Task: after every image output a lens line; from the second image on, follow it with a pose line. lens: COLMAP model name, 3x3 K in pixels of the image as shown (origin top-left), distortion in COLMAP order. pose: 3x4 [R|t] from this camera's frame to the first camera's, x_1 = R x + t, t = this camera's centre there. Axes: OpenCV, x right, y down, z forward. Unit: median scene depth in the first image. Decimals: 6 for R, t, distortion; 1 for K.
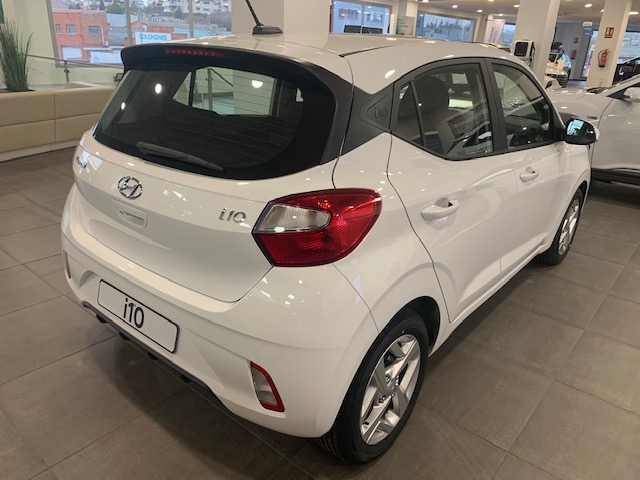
lens RADIAL K [[487.9, 0, 320.0], [0, 487.9, 240.0], [0, 0, 1]] dist [0.035345, -0.074169]
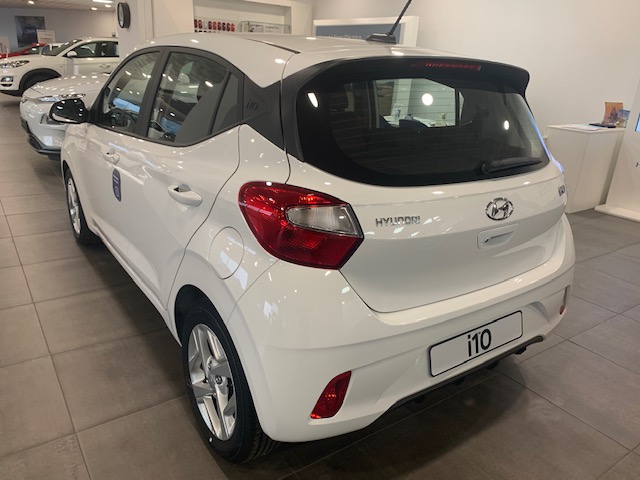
lens RADIAL K [[478.6, 0, 318.8], [0, 478.6, 238.0], [0, 0, 1]] dist [0.036452, -0.079887]
pose [[0.263737, -0.352054, 0.898054, -1.253932], [0.310134, 0.912532, 0.266651, -0.389029], [-0.913378, 0.208192, 0.349852, 0.928321]]
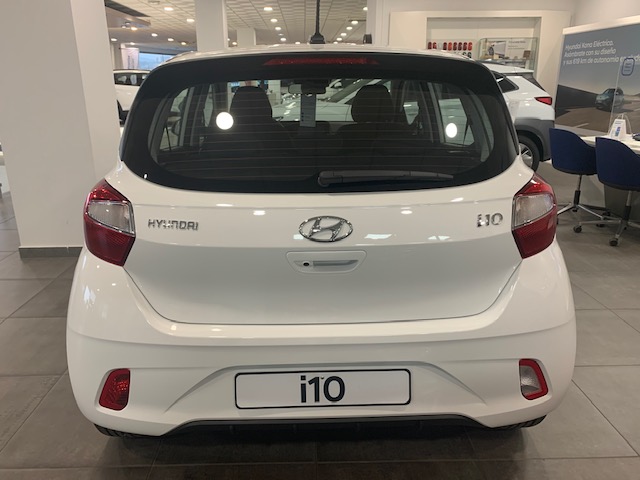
lens RADIAL K [[487.9, 0, 320.0], [0, 487.9, 240.0], [0, 0, 1]] dist [0.035345, -0.074169]
pose [[0.750240, -0.246898, 0.613336, -0.819261], [0.278722, 0.959306, 0.045231, -0.118803], [-0.599545, 0.137016, 0.788526, 0.350466]]
